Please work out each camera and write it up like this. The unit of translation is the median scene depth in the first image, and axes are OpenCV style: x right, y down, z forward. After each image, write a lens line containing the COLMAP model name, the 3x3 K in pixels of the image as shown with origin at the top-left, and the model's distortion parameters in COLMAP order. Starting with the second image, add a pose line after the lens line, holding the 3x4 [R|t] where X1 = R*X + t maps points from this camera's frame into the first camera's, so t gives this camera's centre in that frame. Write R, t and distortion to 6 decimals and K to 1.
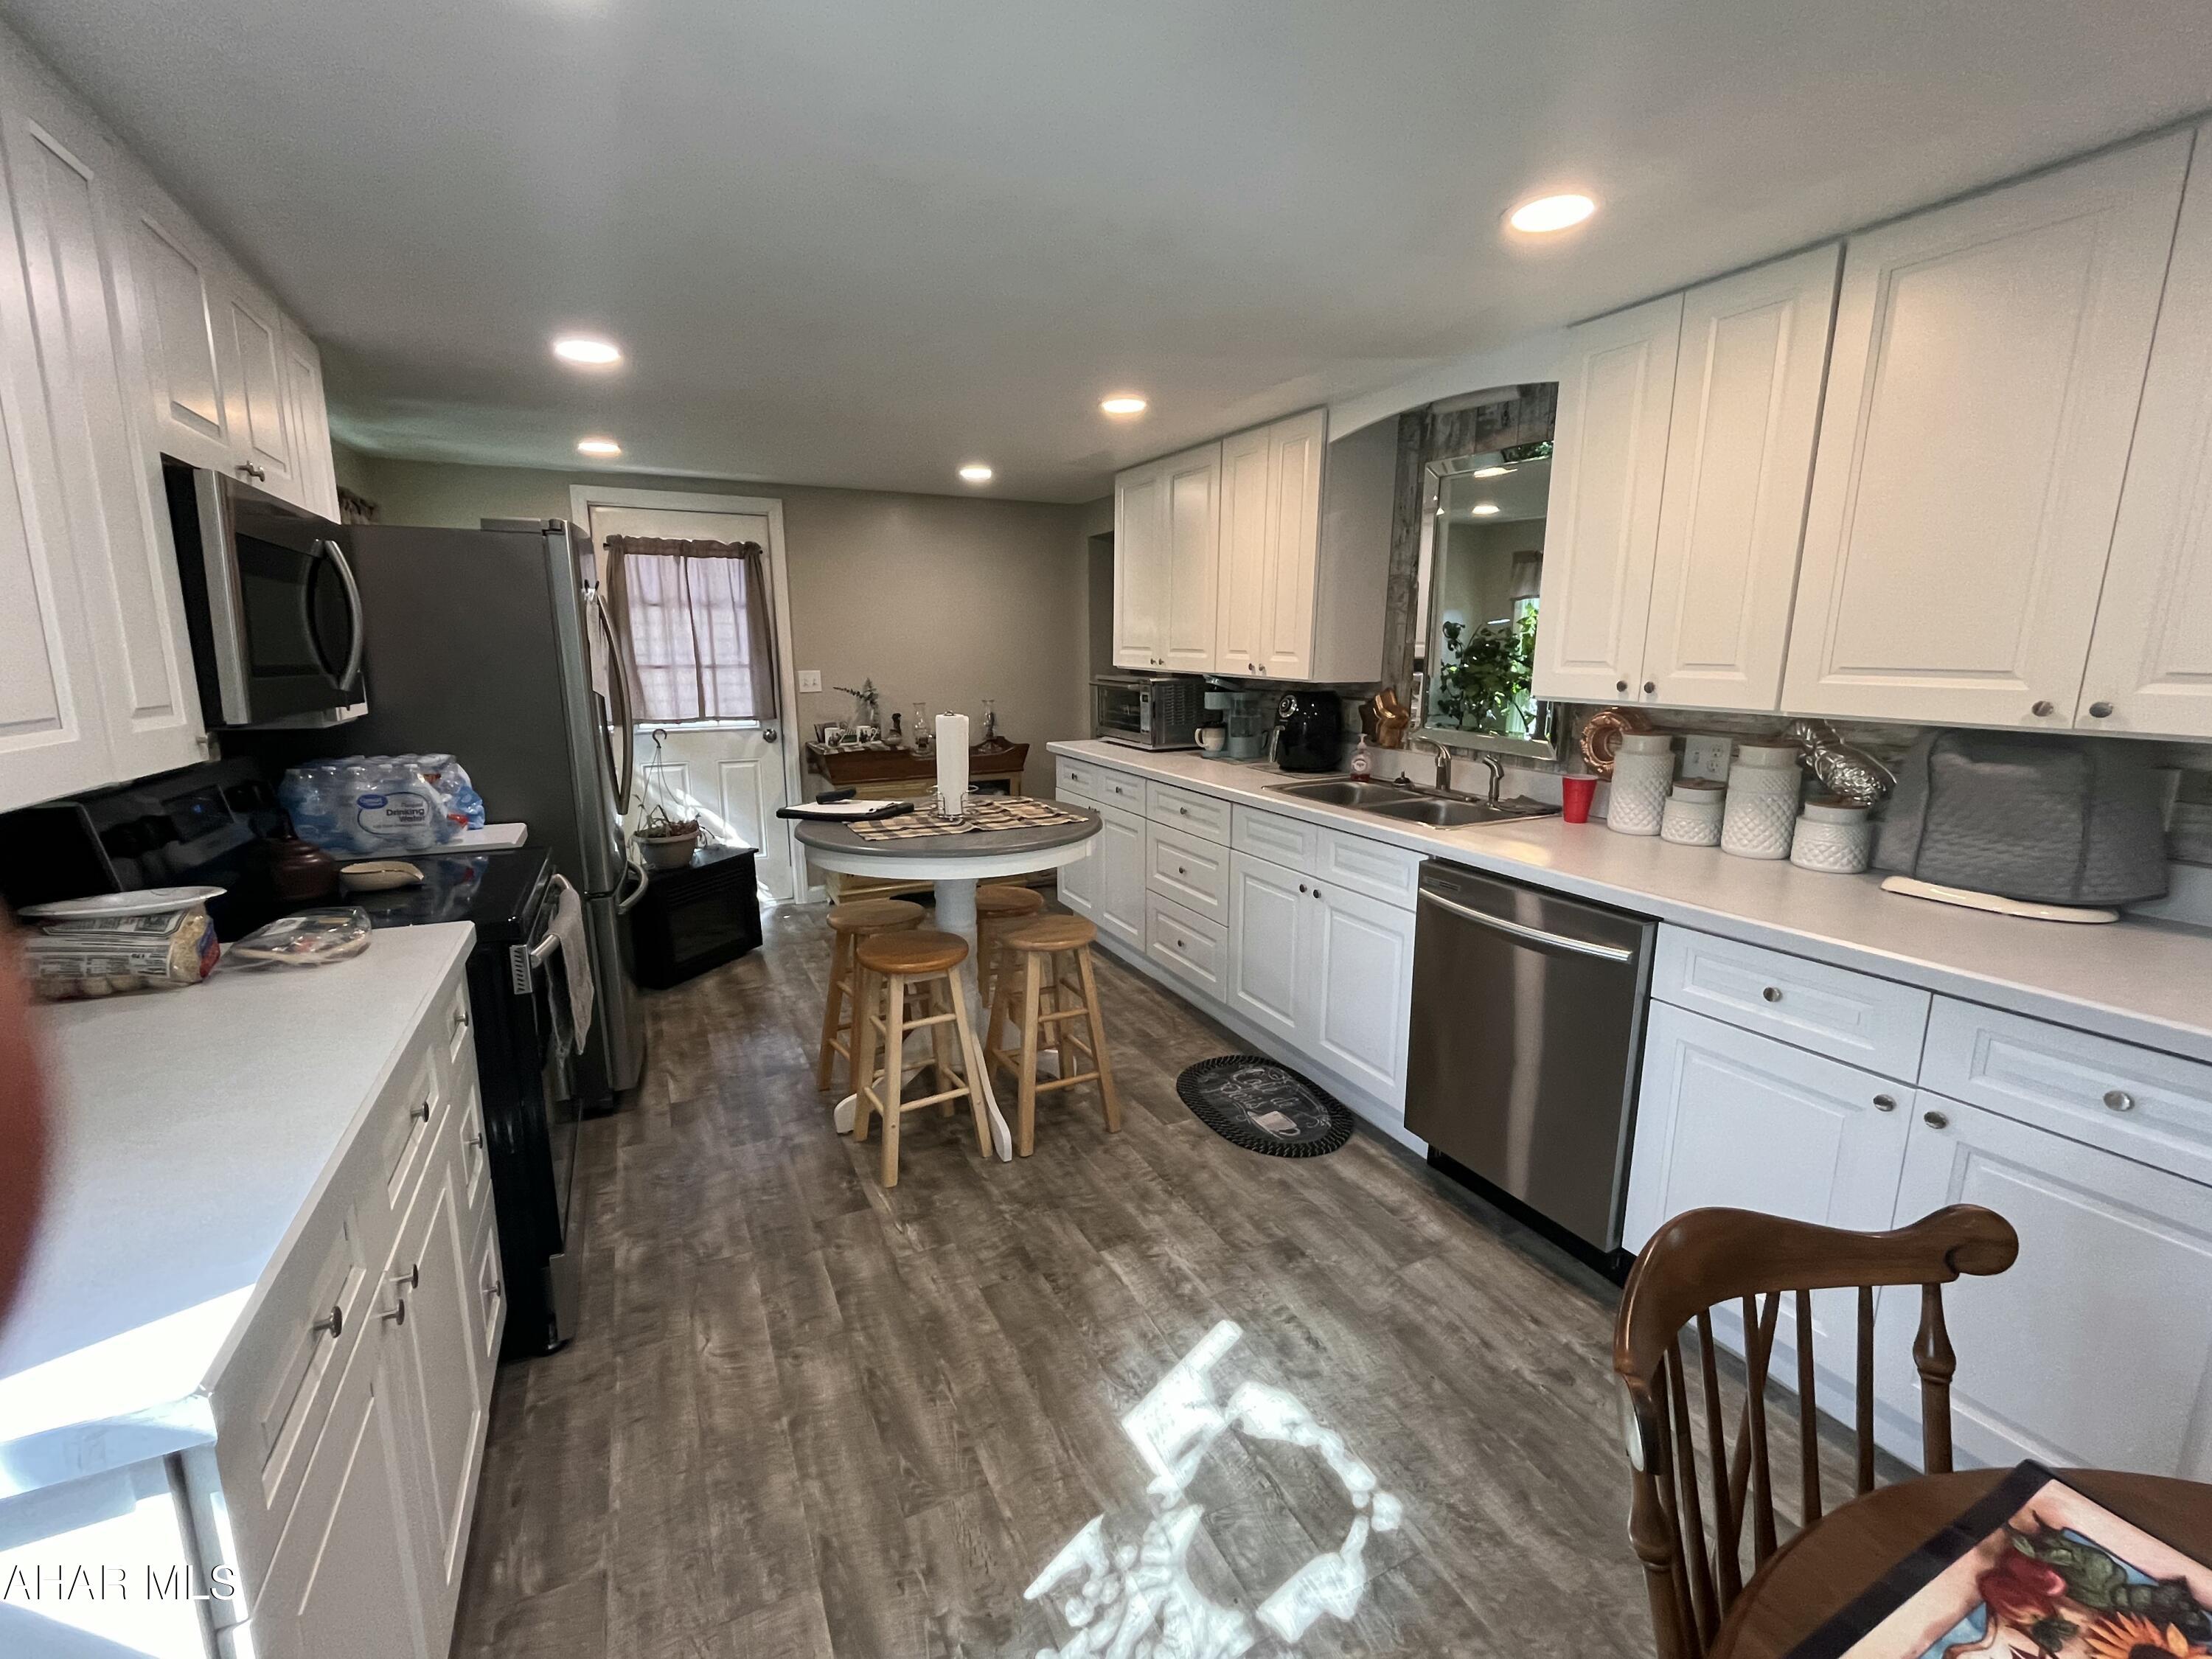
lens RADIAL K [[948.1, 0, 1102.8], [0, 948.1, 825.6], [0, 0, 1]] dist [0.001265, 0.000452]
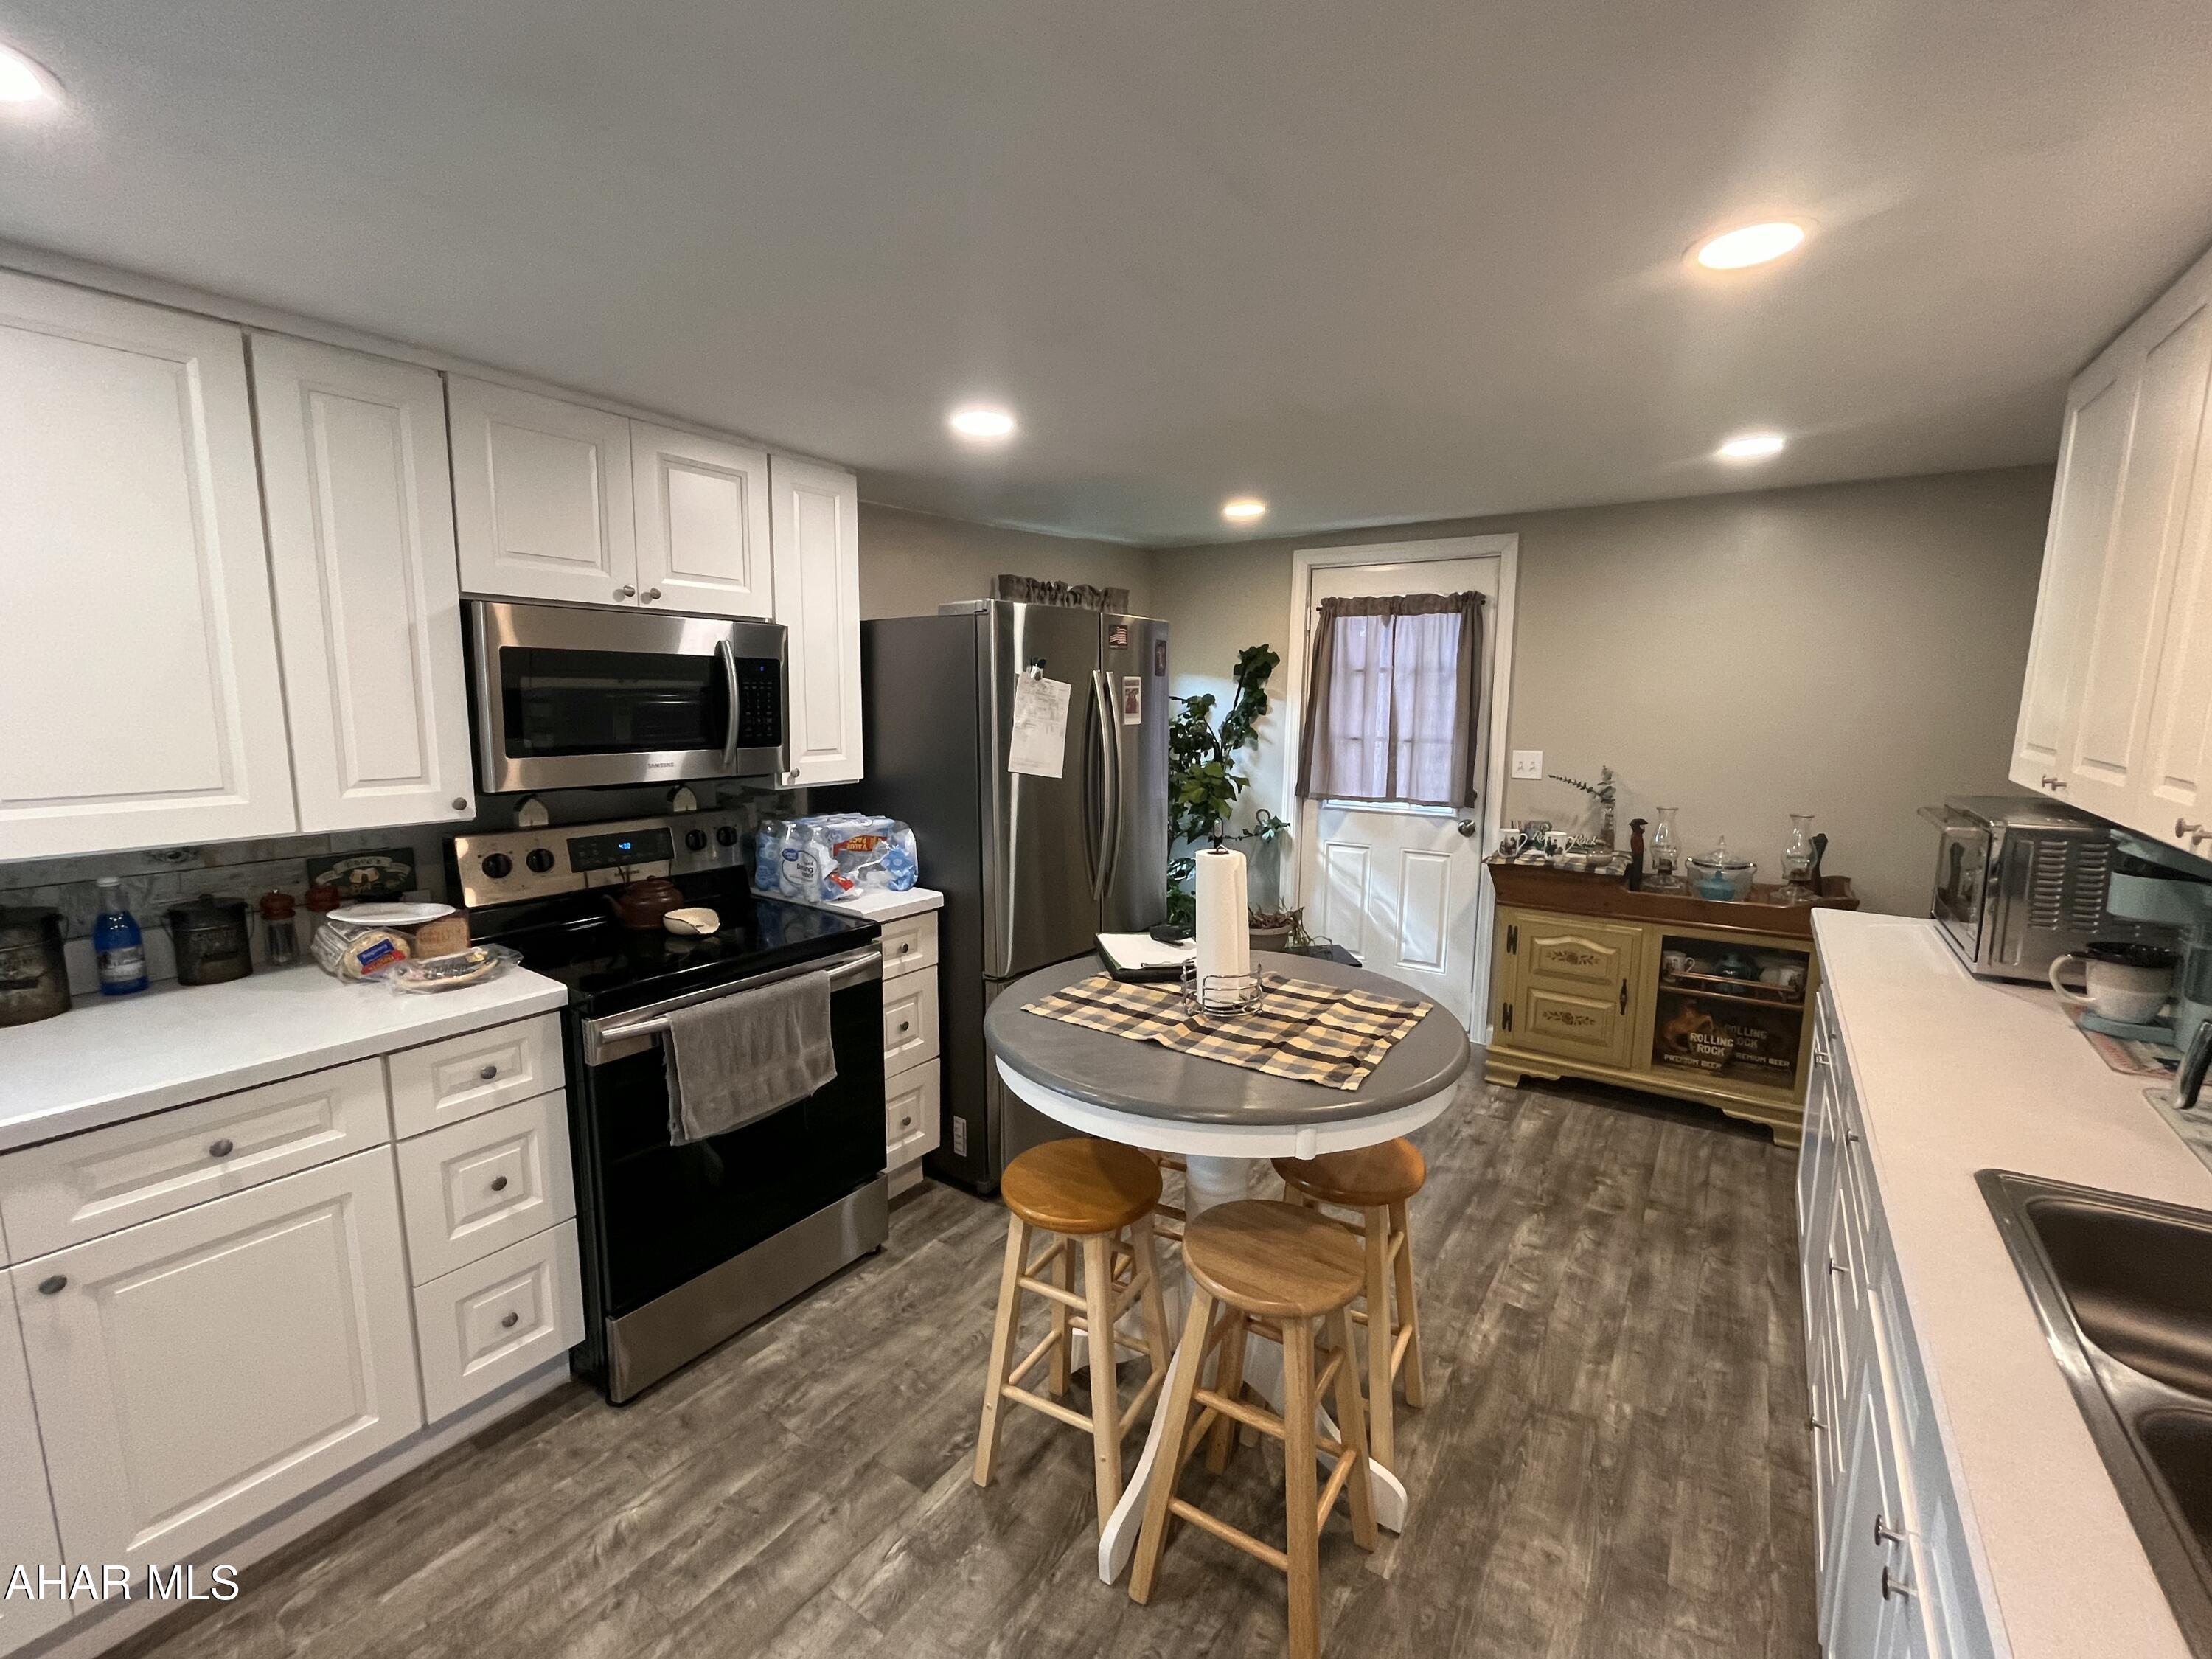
lens RADIAL K [[948.1, 0, 1102.7], [0, 948.1, 820.2], [0, 0, 1]] dist [0.001265, 0.000452]
pose [[0.480287, 0.123014, -0.868443, 0.215273], [-0.170617, 0.984306, 0.045067, -0.092244], [0.860357, 0.126526, 0.493737, 0.366192]]
